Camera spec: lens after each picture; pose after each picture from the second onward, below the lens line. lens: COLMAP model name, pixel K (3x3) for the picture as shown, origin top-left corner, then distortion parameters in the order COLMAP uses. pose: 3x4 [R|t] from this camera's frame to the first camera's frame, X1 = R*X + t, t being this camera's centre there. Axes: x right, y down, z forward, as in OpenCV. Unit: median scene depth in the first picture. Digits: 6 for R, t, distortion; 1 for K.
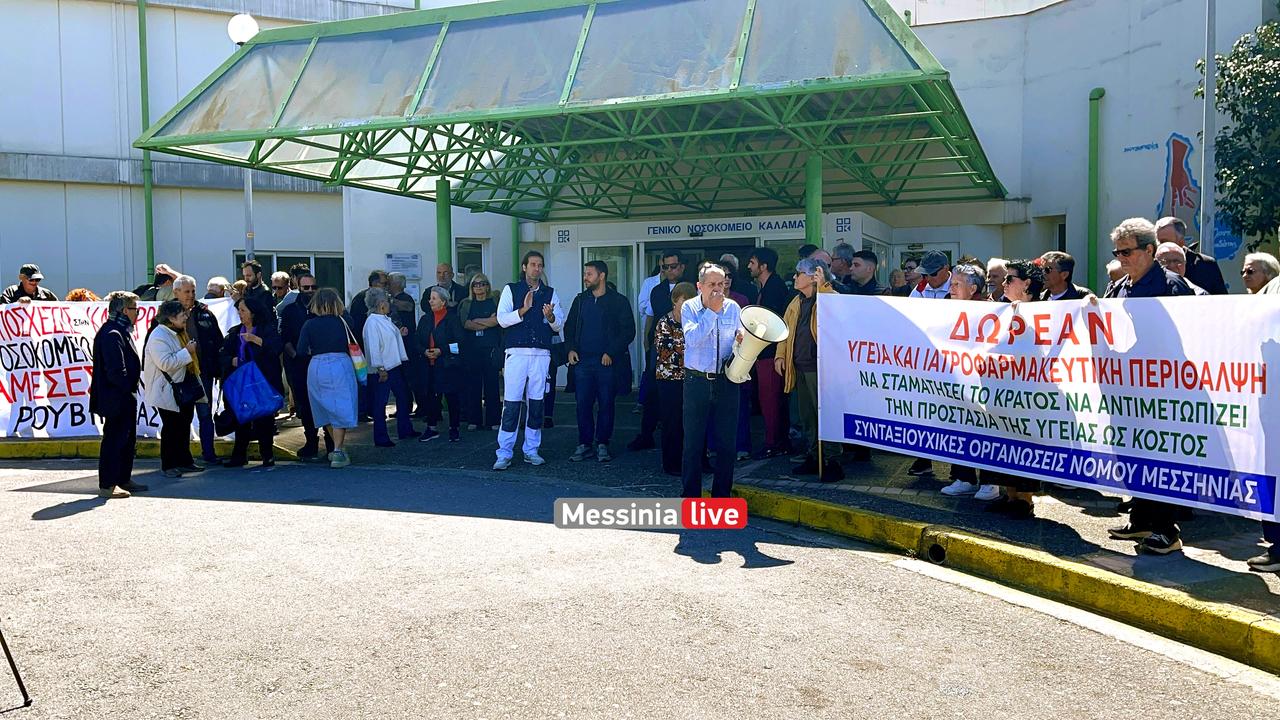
lens RADIAL K [[1102.4, 0, 609.2], [0, 1102.4, 380.1], [0, 0, 1]] dist [0.090879, -0.139291]
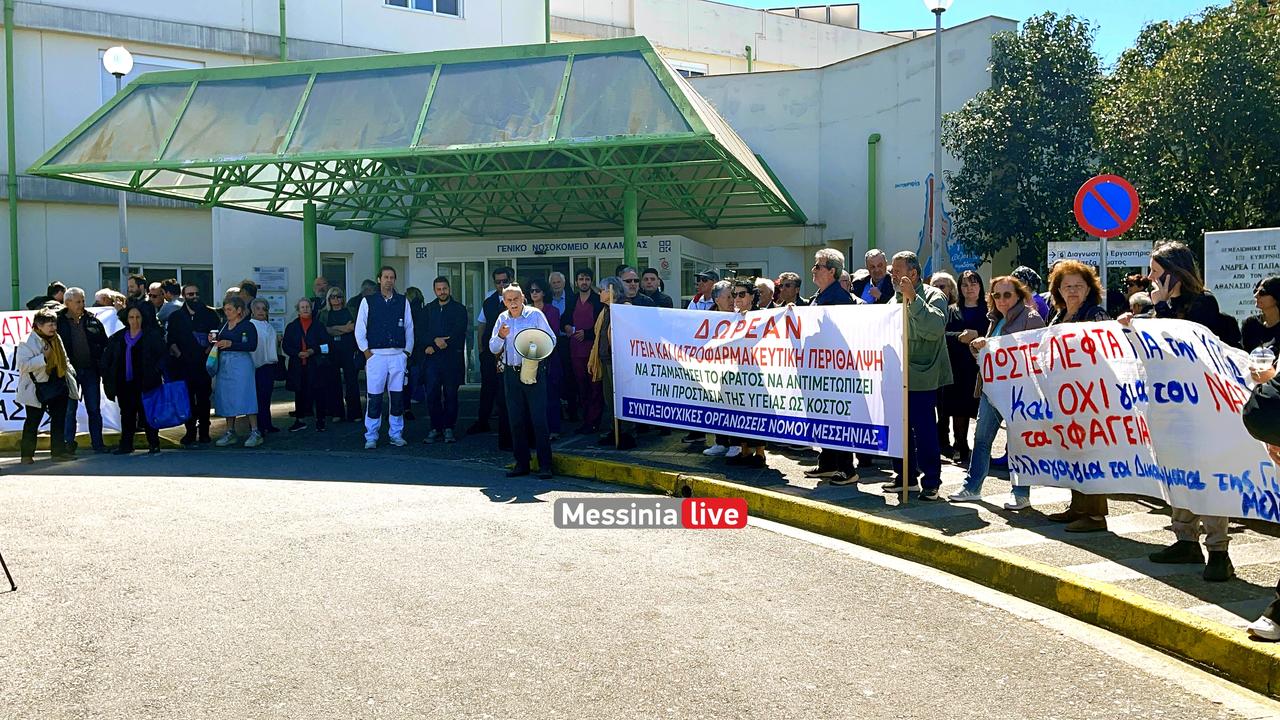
lens RADIAL K [[1094.5, 0, 642.9], [0, 1094.5, 361.4], [0, 0, 1]] dist [0.051966, -0.057071]
pose [[0.989056, -0.006246, 0.147407, 0.025994], [0.010203, 0.999607, -0.026103, 0.017448], [-0.147186, 0.027321, 0.988731, -0.204205]]
